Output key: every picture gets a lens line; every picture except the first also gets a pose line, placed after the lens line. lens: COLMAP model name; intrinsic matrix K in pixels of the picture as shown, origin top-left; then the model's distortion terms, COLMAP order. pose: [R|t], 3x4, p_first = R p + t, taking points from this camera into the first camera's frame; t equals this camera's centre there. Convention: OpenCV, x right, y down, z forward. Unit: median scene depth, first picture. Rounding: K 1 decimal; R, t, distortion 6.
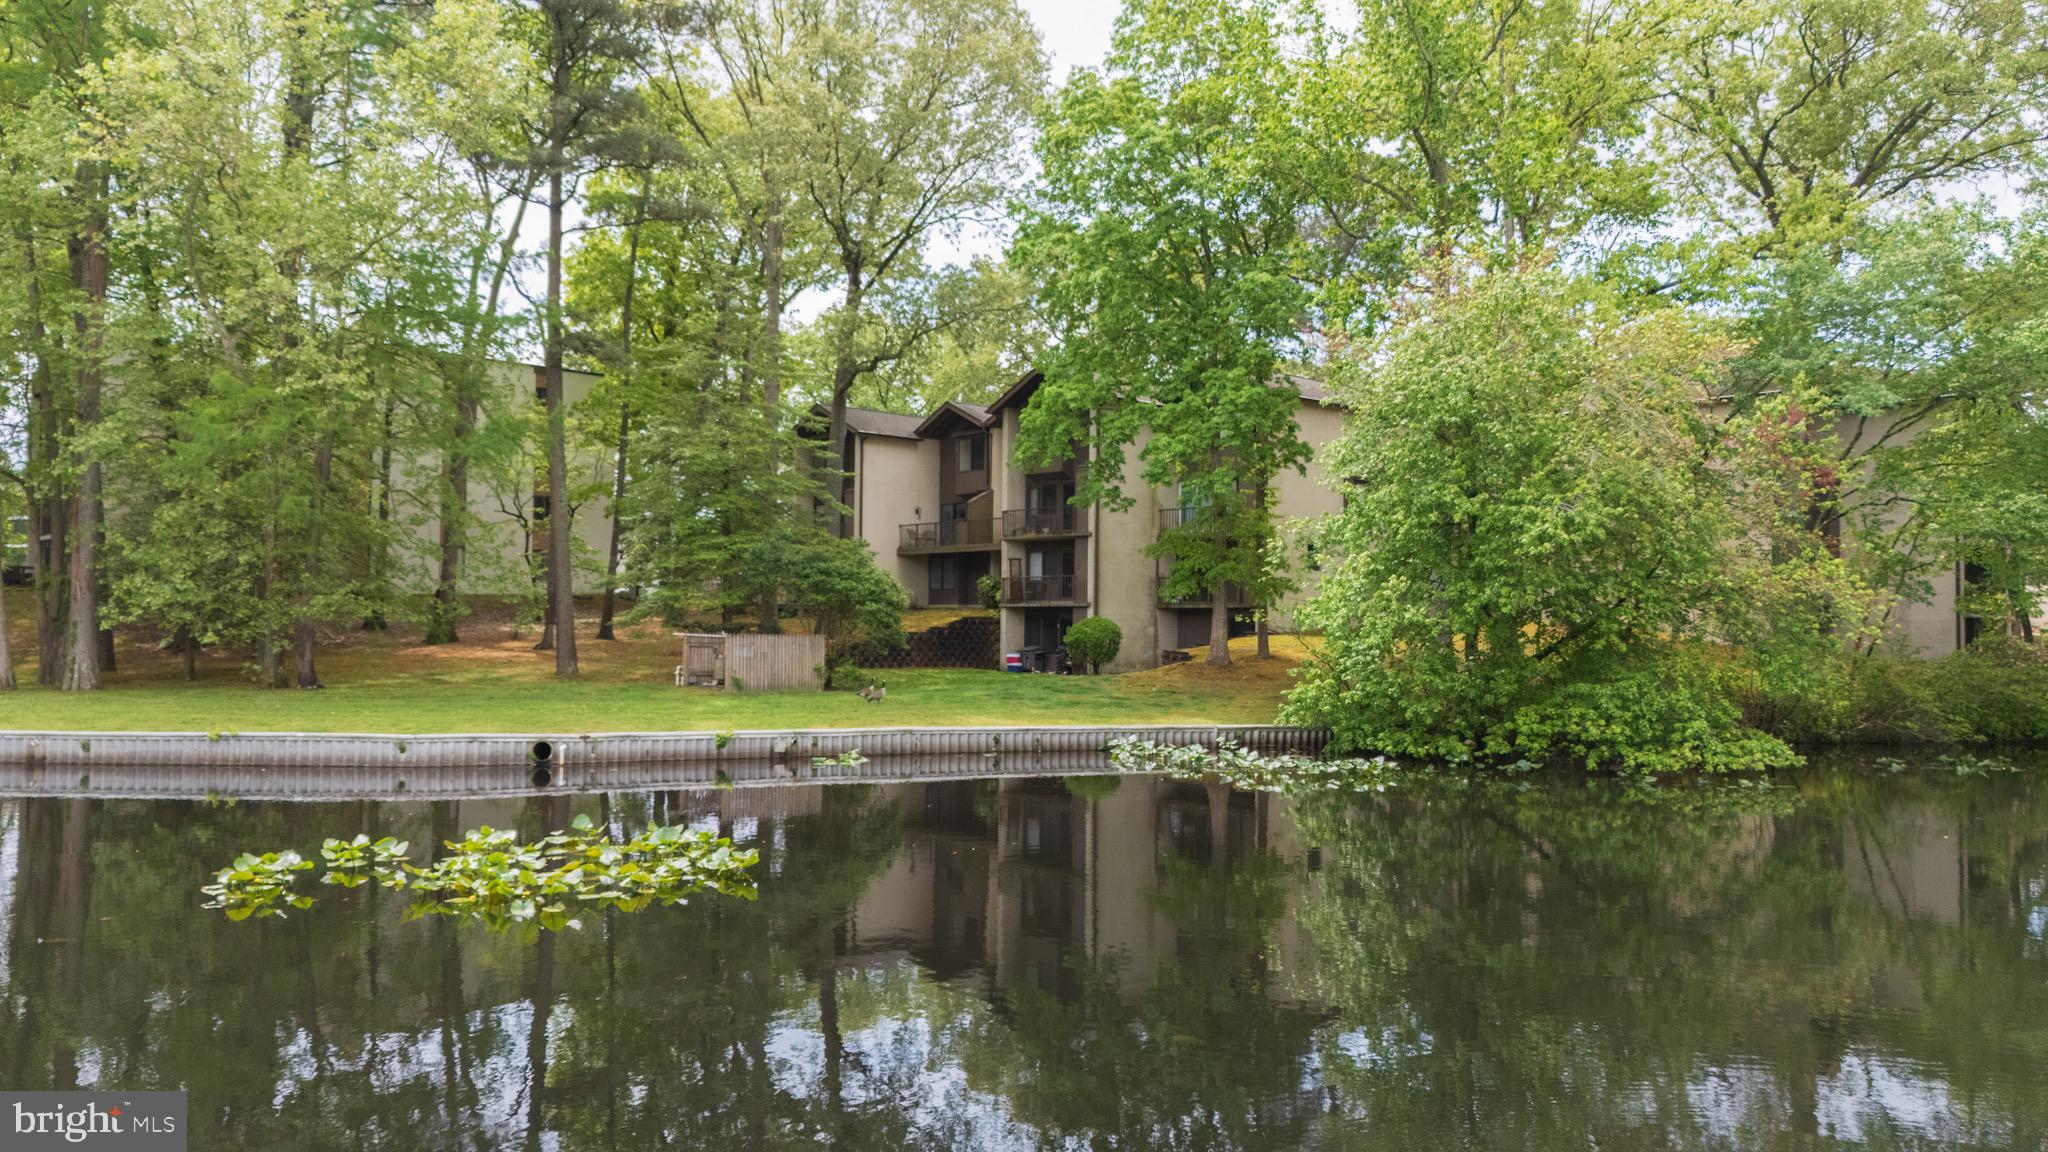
lens RADIAL K [[1494.6, 0, 1021.0], [0, 1494.6, 579.4], [0, 0, 1]] dist [0.001432, 0.001622]
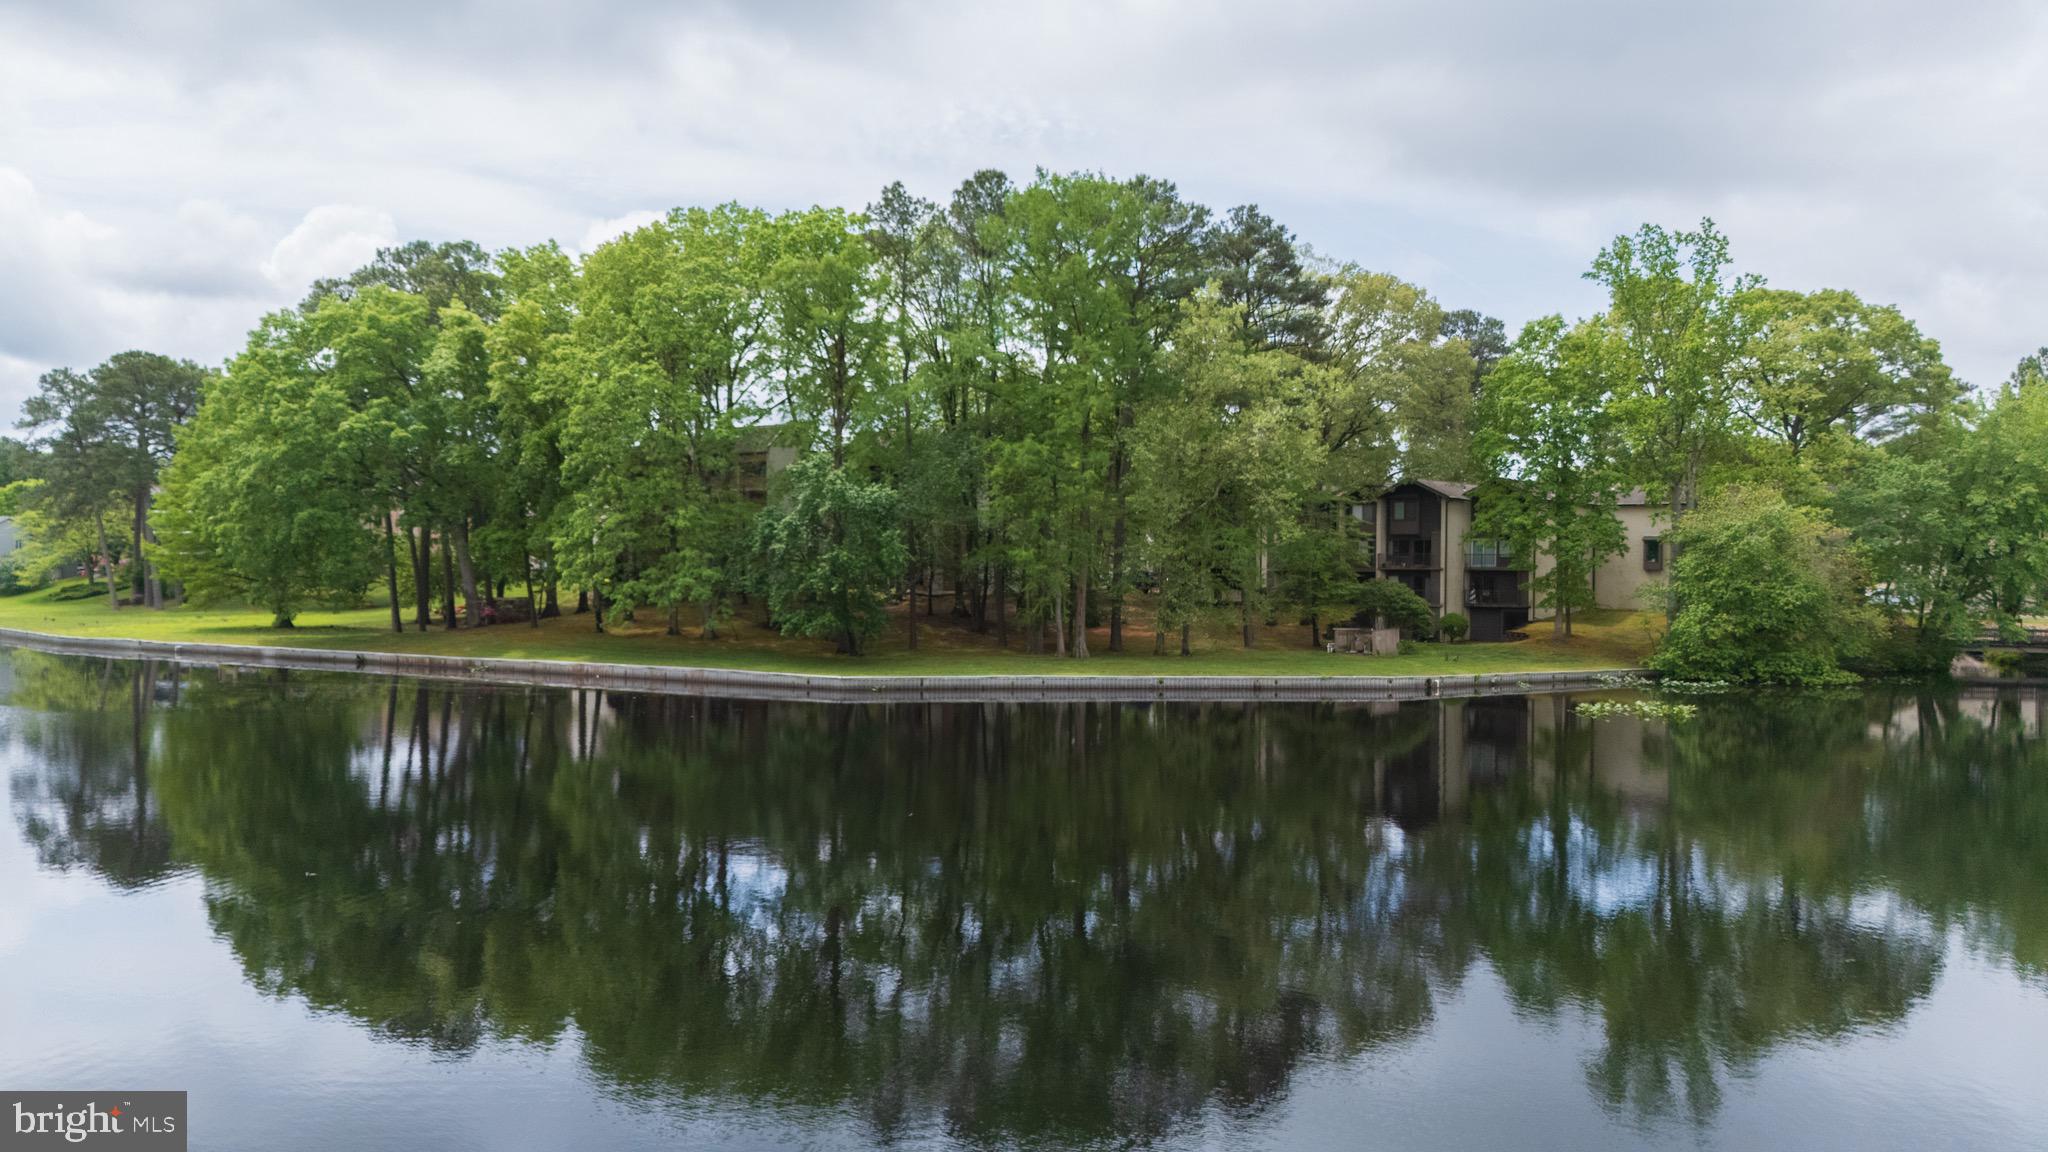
lens RADIAL K [[1494.6, 0, 1026.9], [0, 1494.6, 574.1], [0, 0, 1]] dist [0.001432, 0.001622]
pose [[0.992903, -0.004142, 0.118859, -1.330571], [0.000398, 0.999503, 0.031510, -0.160556], [-0.118930, -0.031239, 0.992411, -1.540832]]
